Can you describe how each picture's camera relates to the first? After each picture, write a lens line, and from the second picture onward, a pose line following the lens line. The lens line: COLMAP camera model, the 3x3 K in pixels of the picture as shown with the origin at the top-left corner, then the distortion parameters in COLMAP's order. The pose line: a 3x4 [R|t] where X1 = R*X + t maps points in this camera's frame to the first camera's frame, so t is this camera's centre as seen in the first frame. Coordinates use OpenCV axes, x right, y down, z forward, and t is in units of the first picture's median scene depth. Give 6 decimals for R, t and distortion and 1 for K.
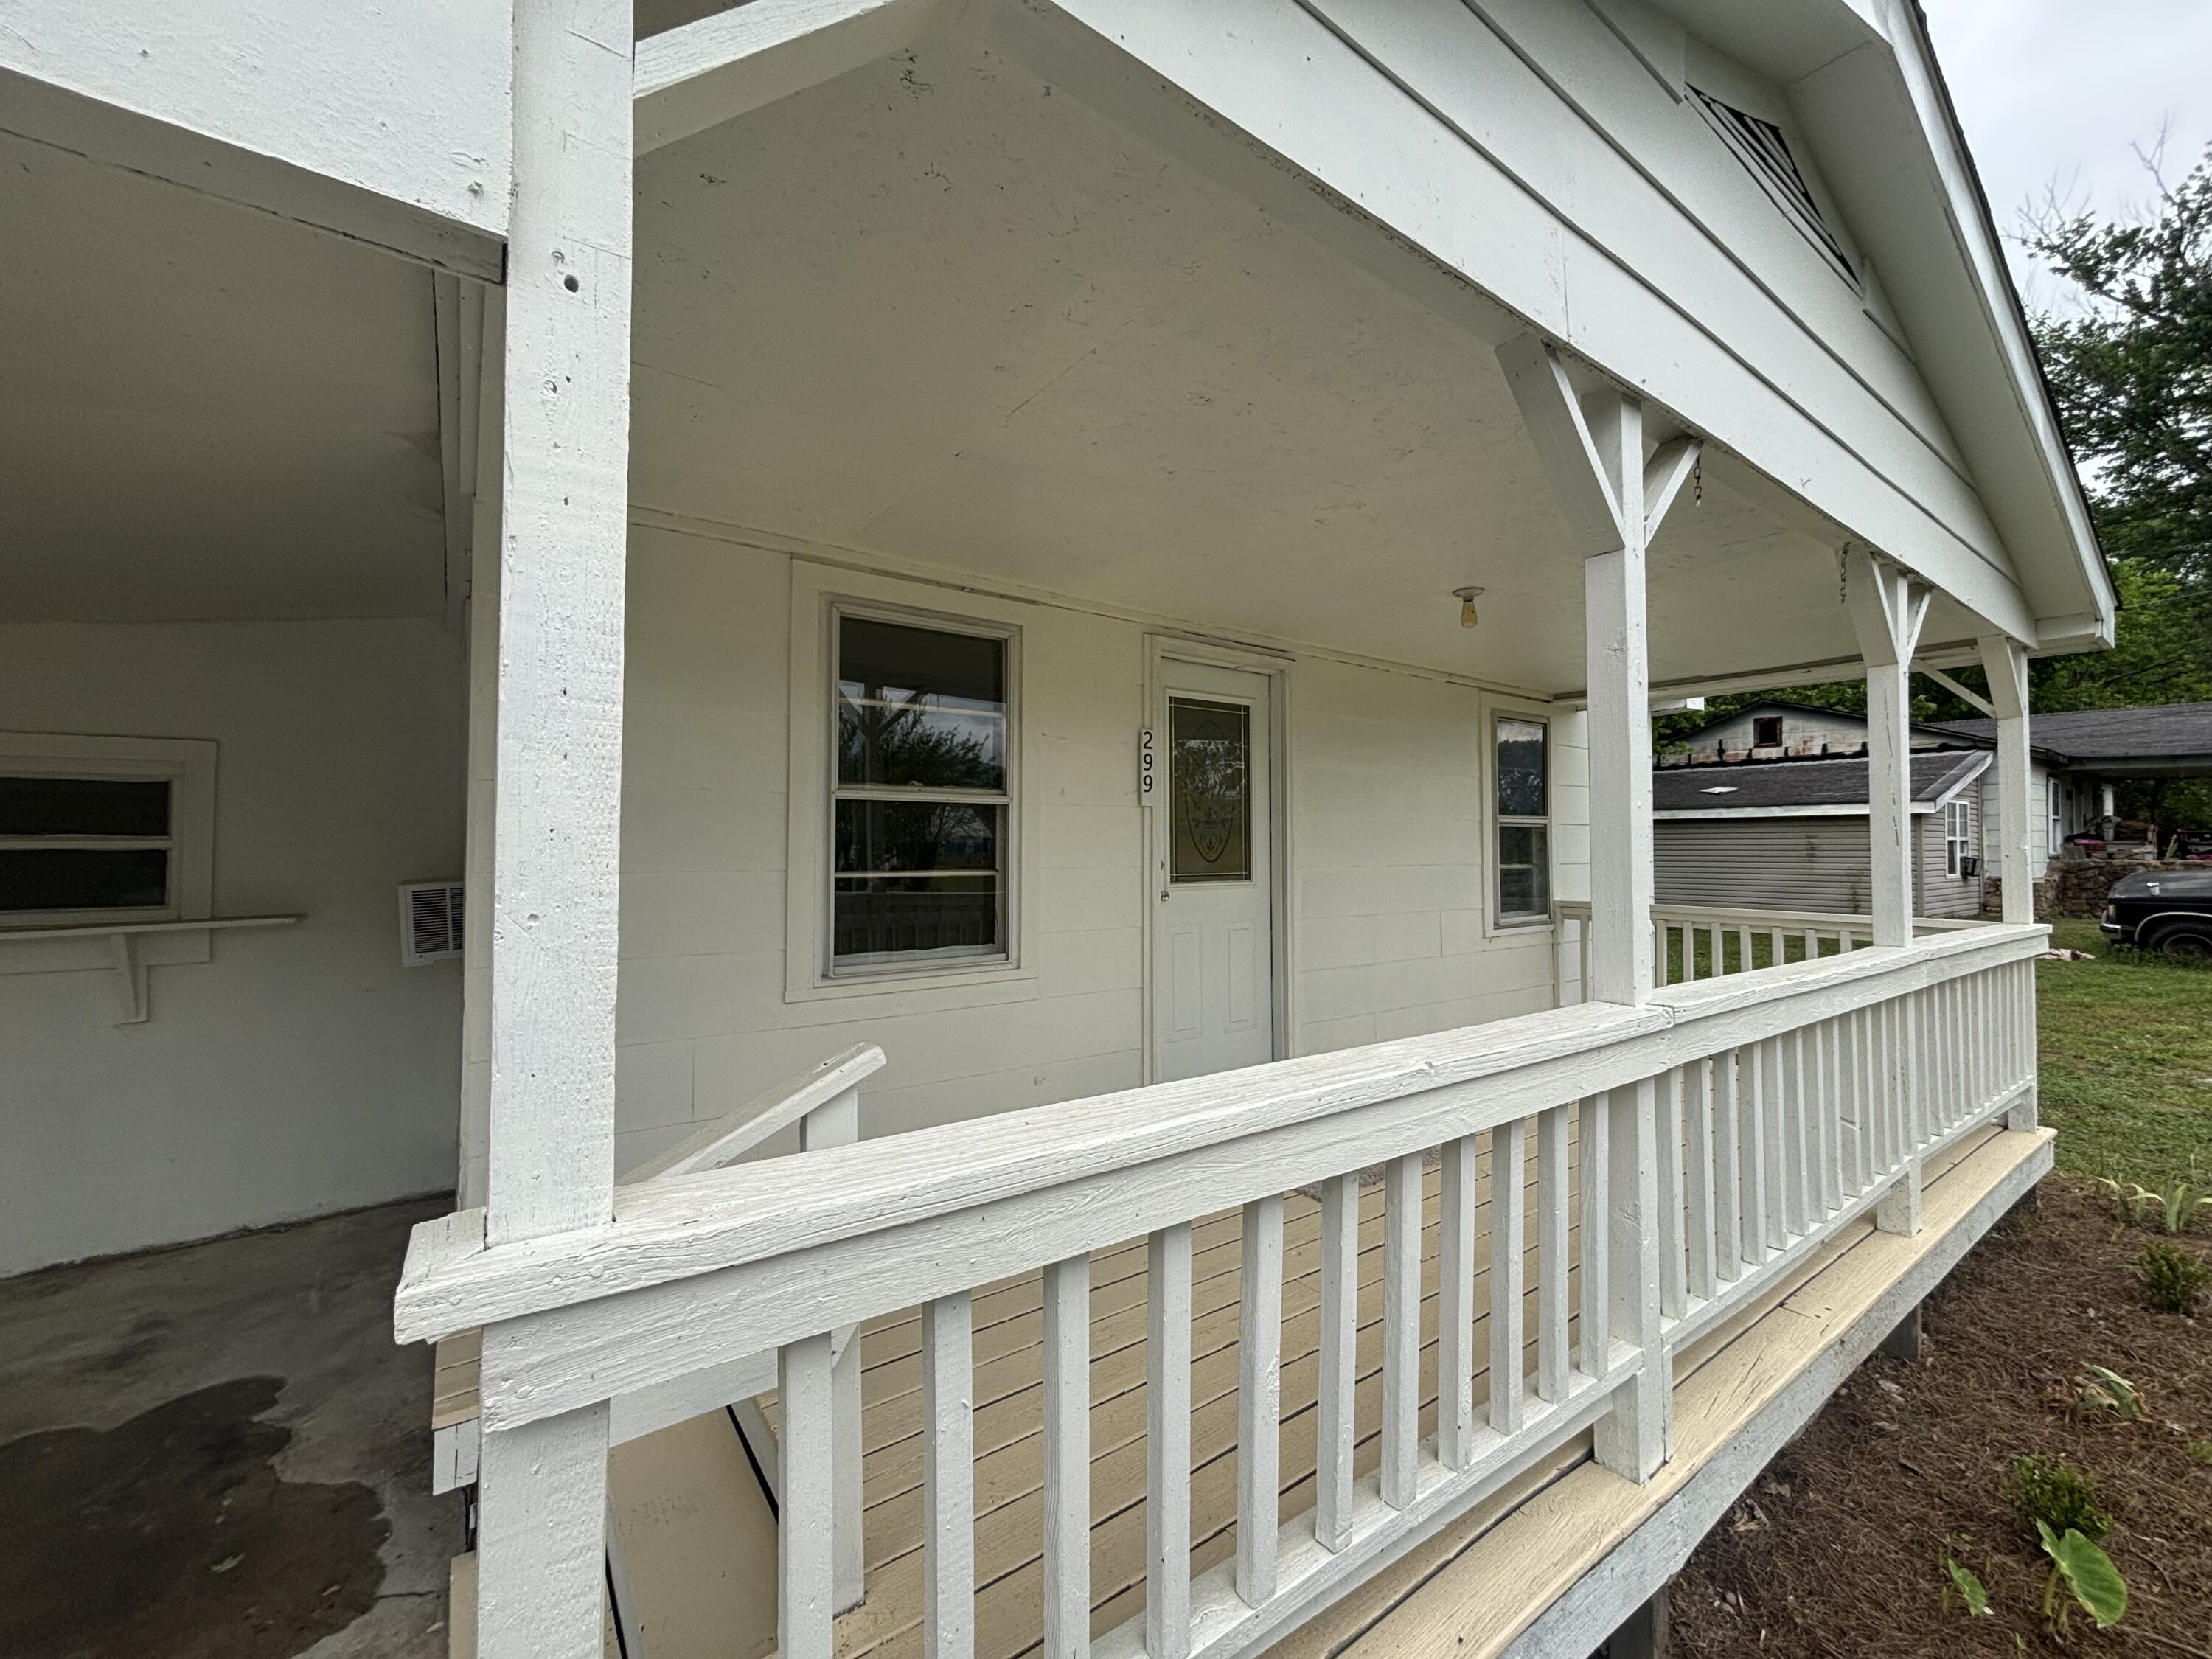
lens RADIAL K [[882.9, 0, 1094.6], [0, 882.9, 814.6], [0, 0, 1]] dist [0.026364, -0.005298]
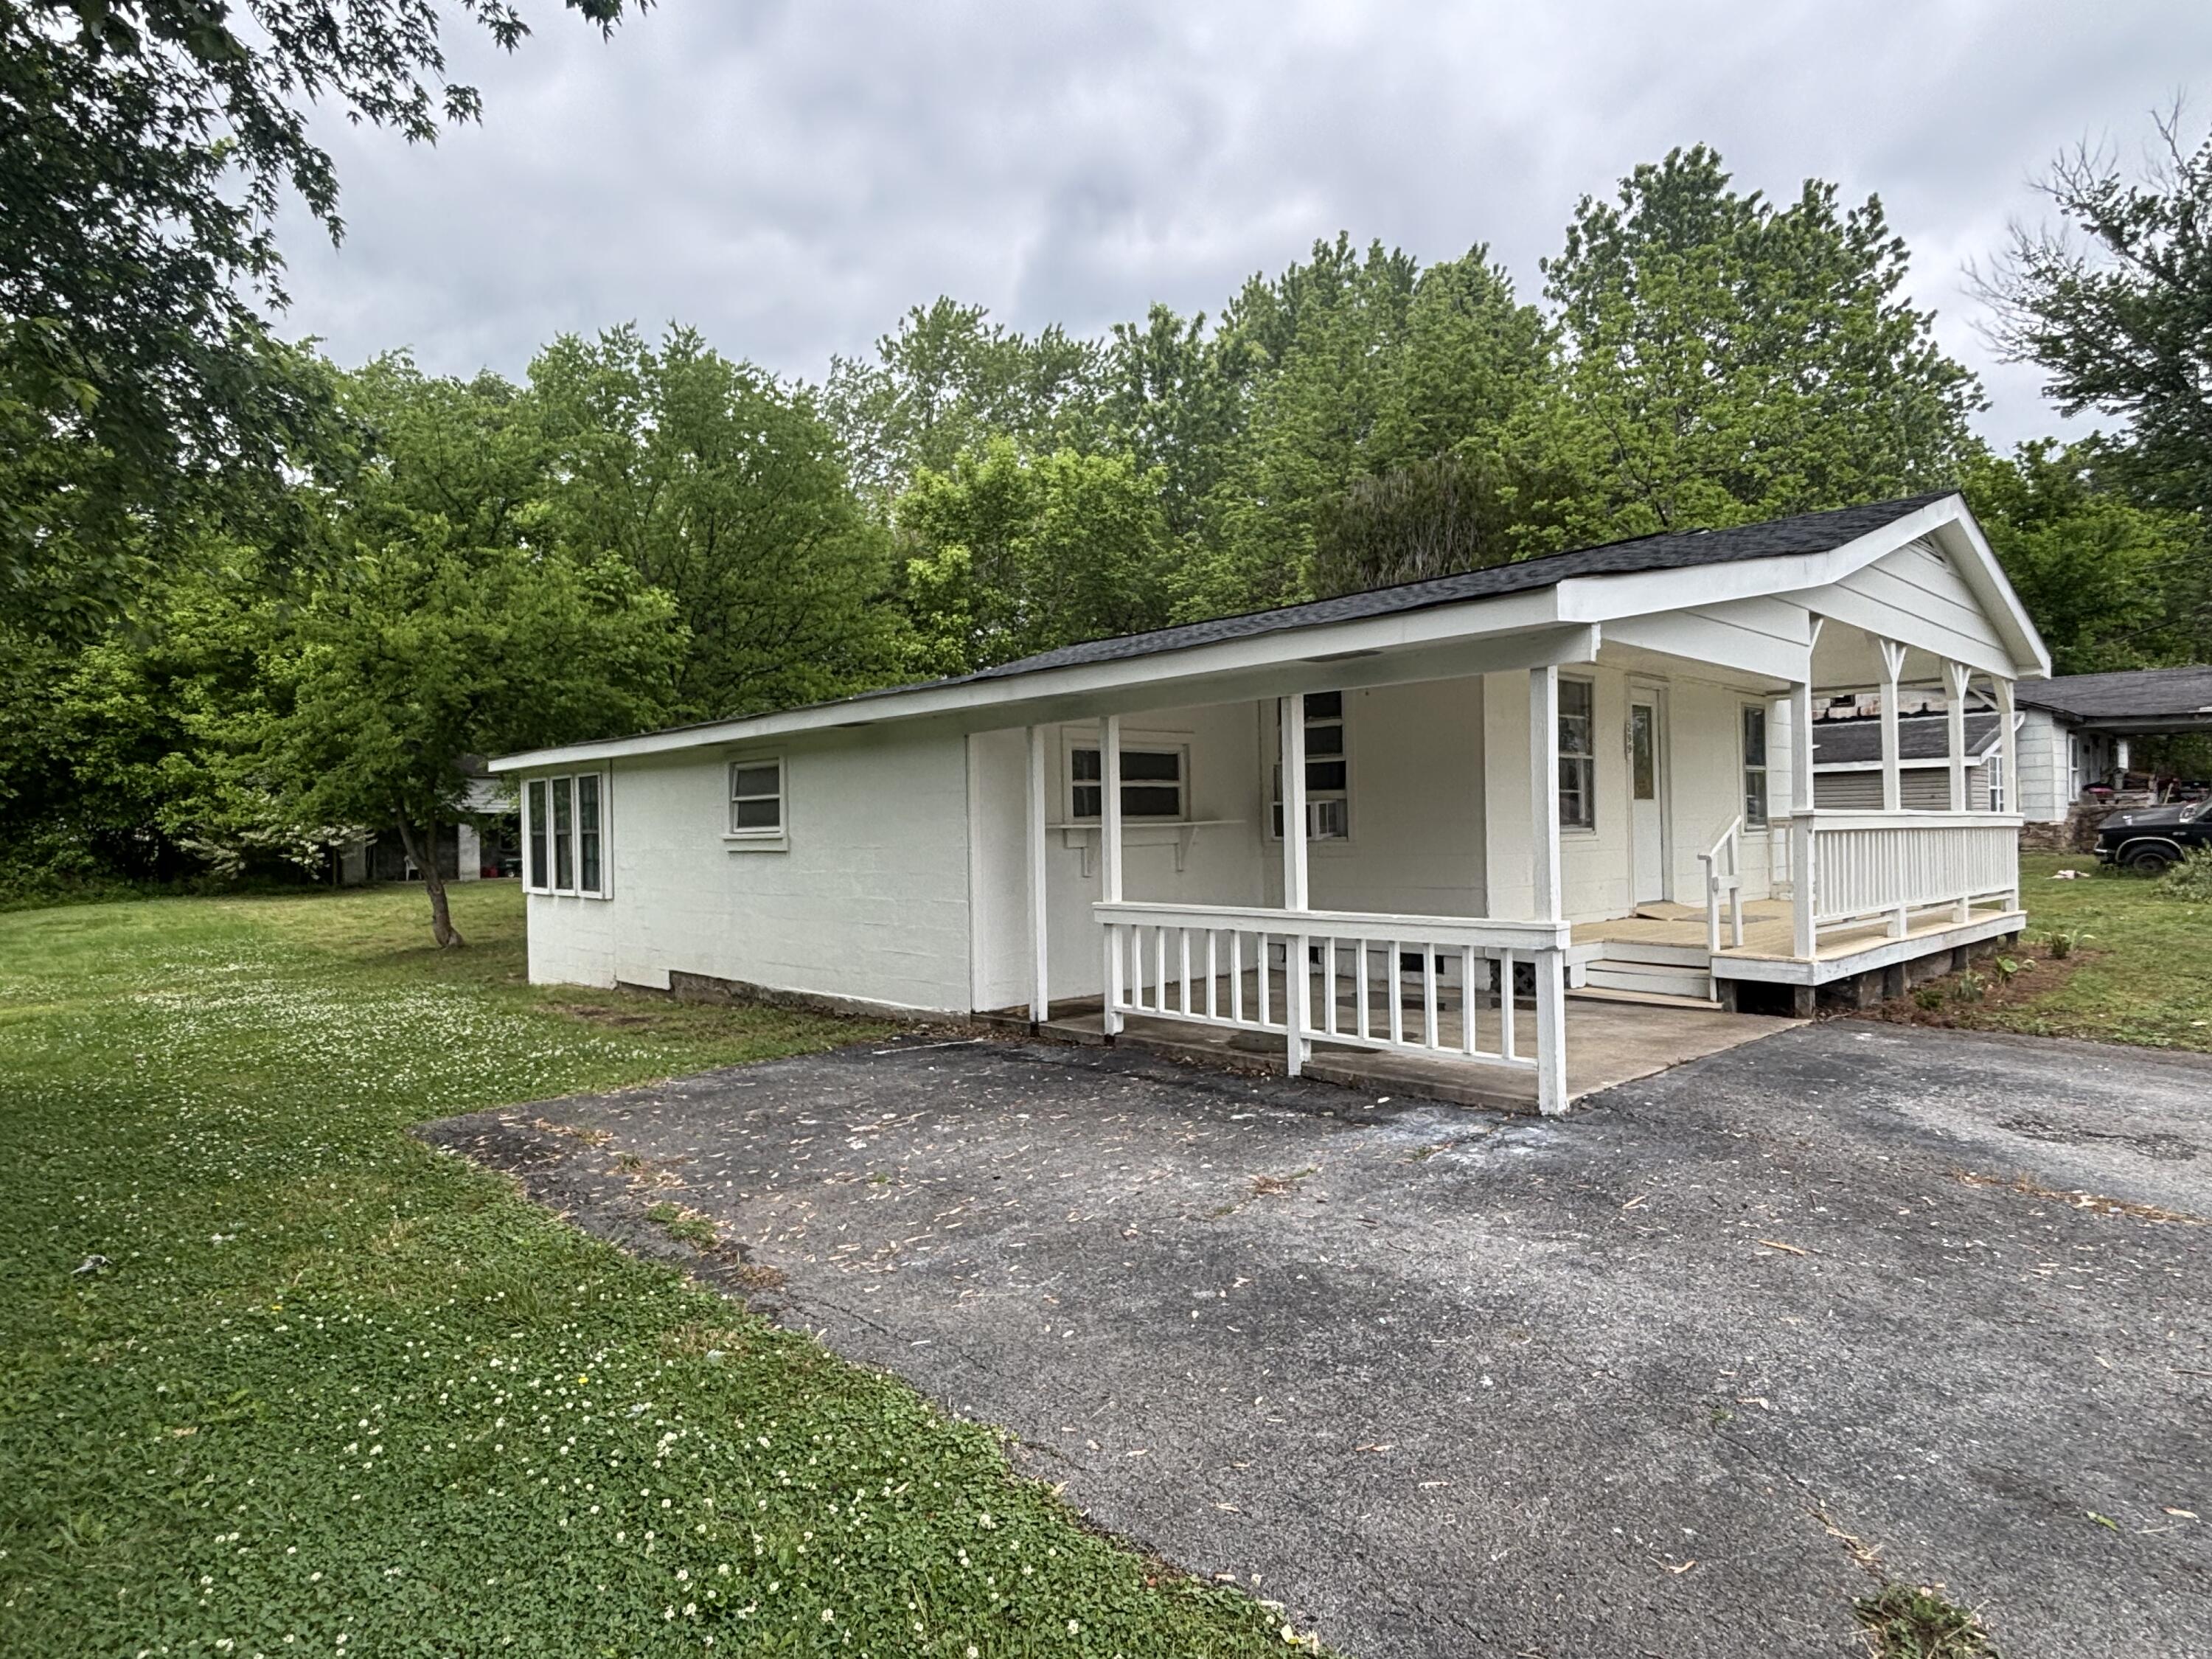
lens RADIAL K [[1242.5, 0, 1105.6], [0, 1242.5, 792.3], [0, 0, 1]] dist [0.023687, -0.000077]
pose [[0.990178, -0.012821, 0.139224, -0.244234], [0.012006, 0.999906, 0.006692, 0.004725], [-0.139296, -0.004954, 0.990238, -0.267363]]
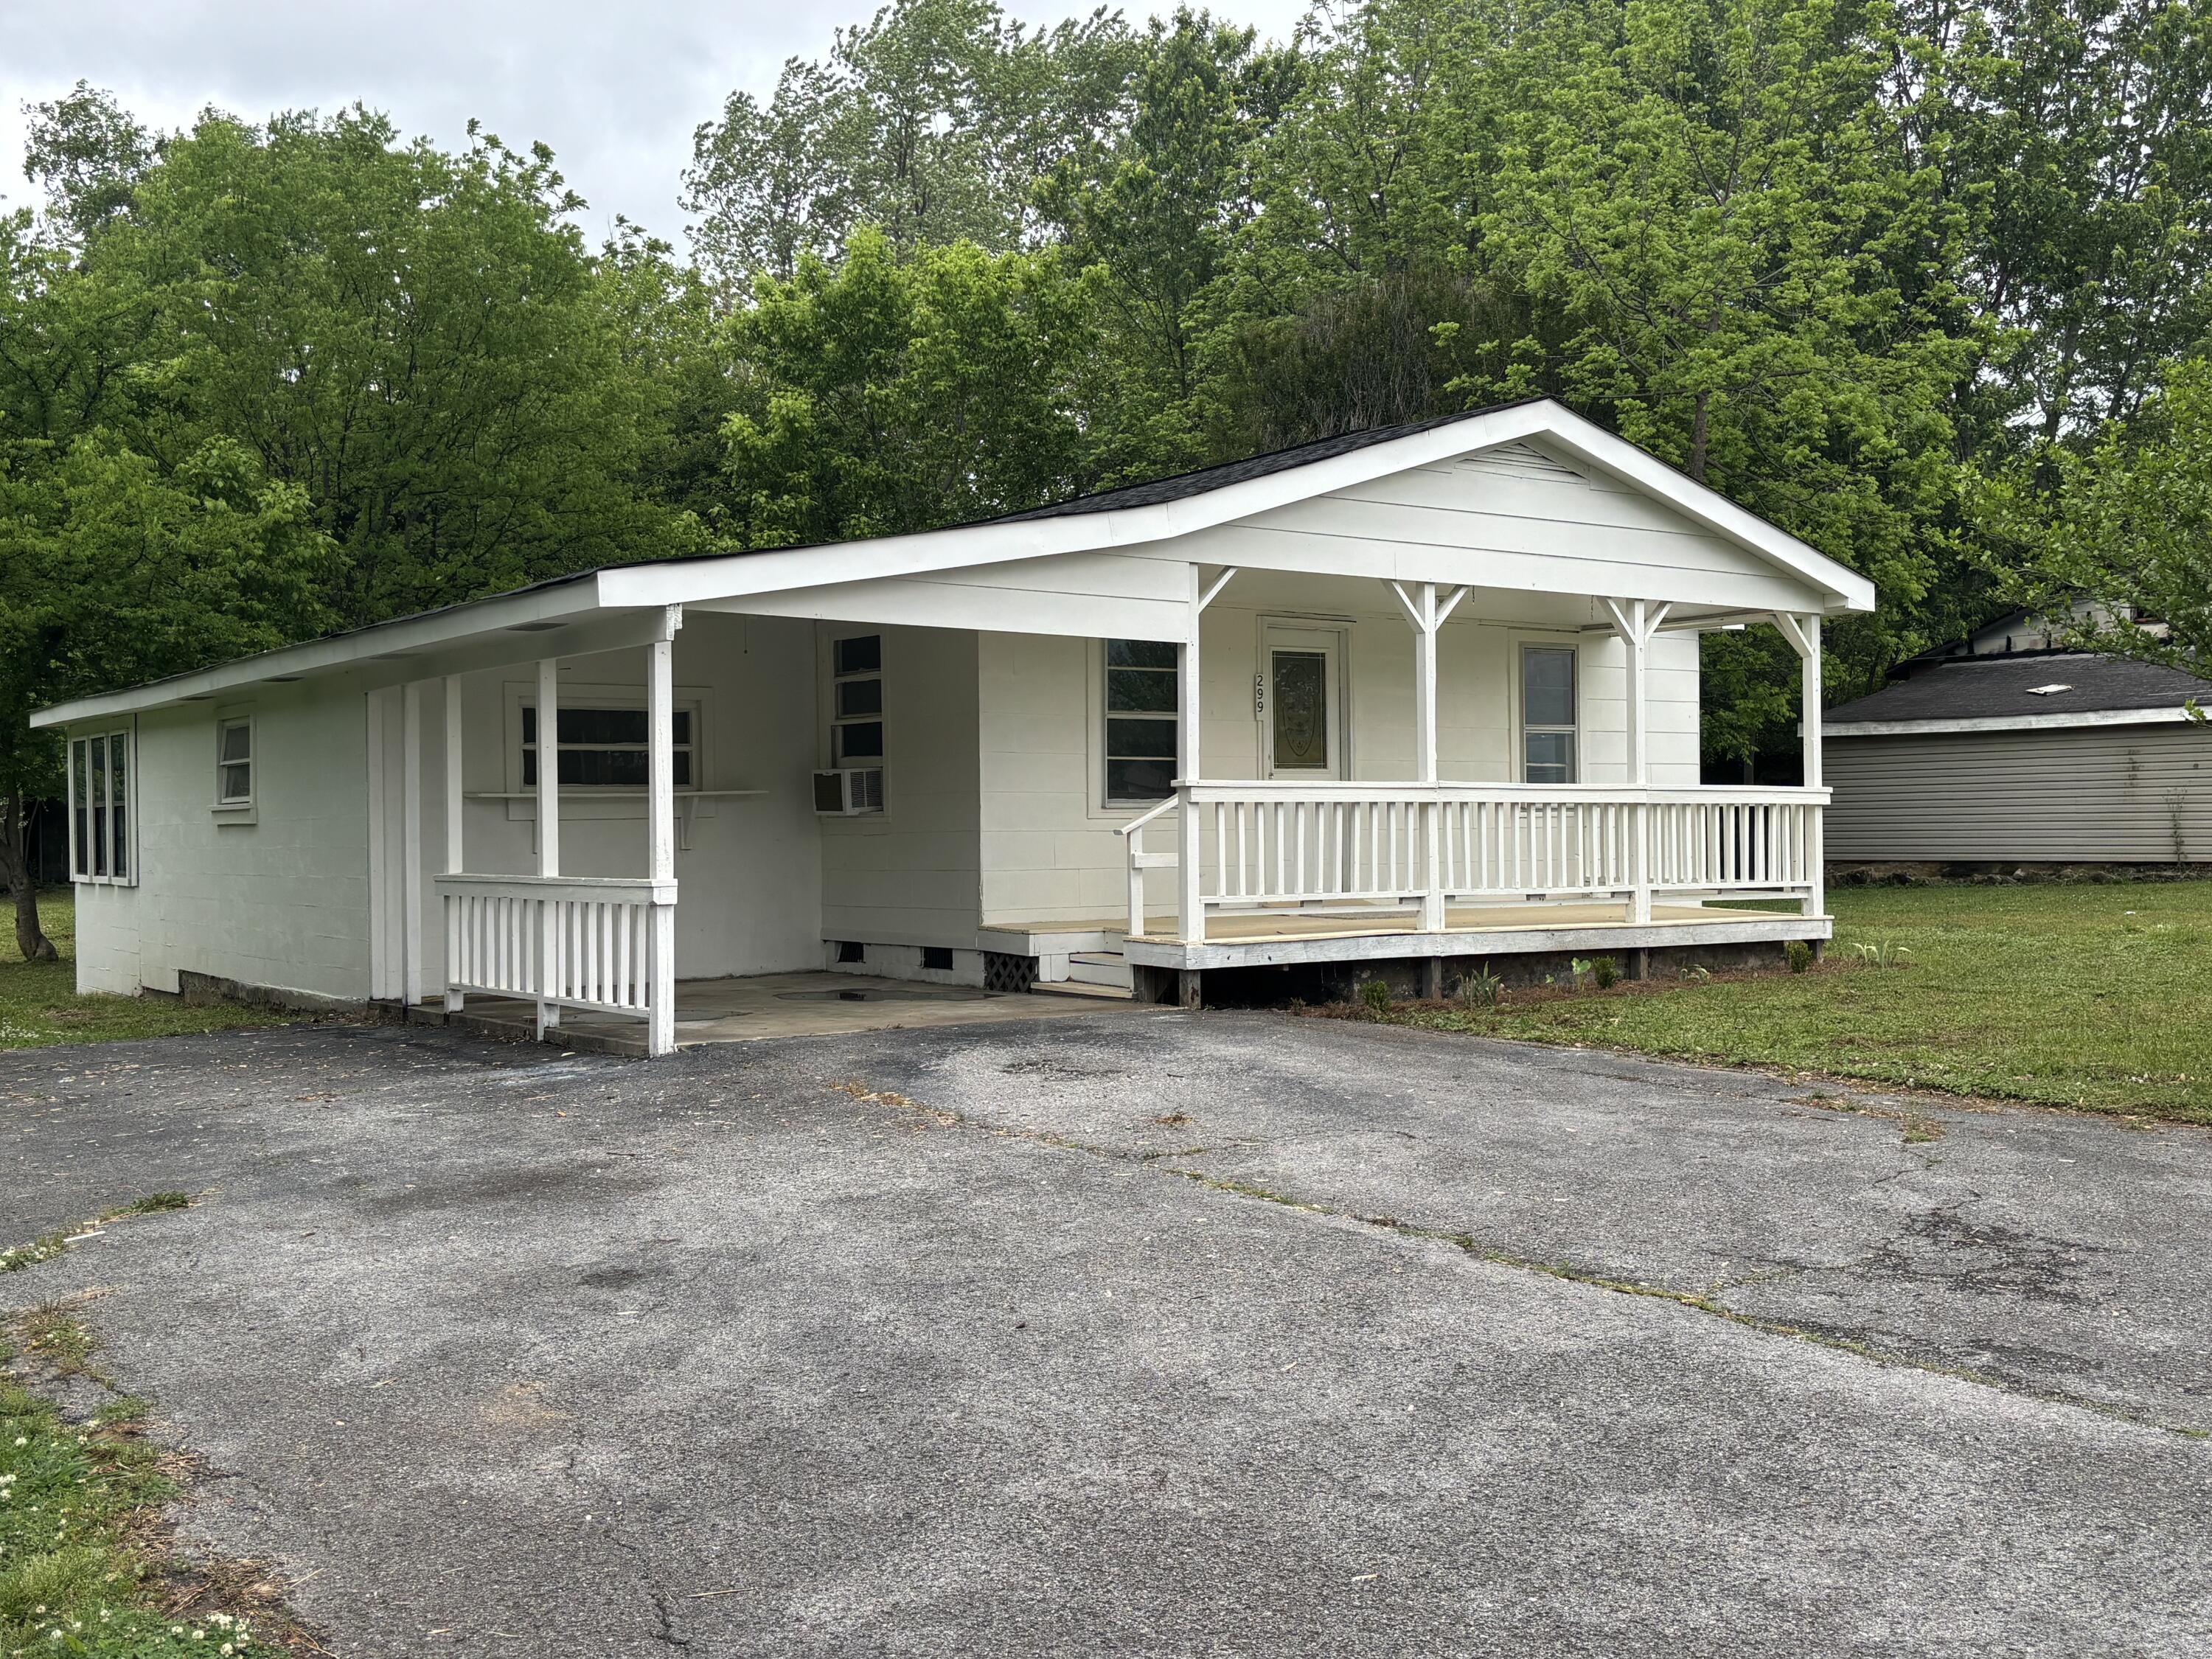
lens RADIAL K [[2160.4, 0, 1106.0], [0, 2160.4, 829.5], [0, 0, 1]] dist [0.057556, -0.012248]
pose [[0.999697, -0.010588, 0.022240, -0.051106], [0.009702, 0.999171, 0.039547, 0.005012], [-0.022640, -0.039319, 0.998970, -0.484430]]
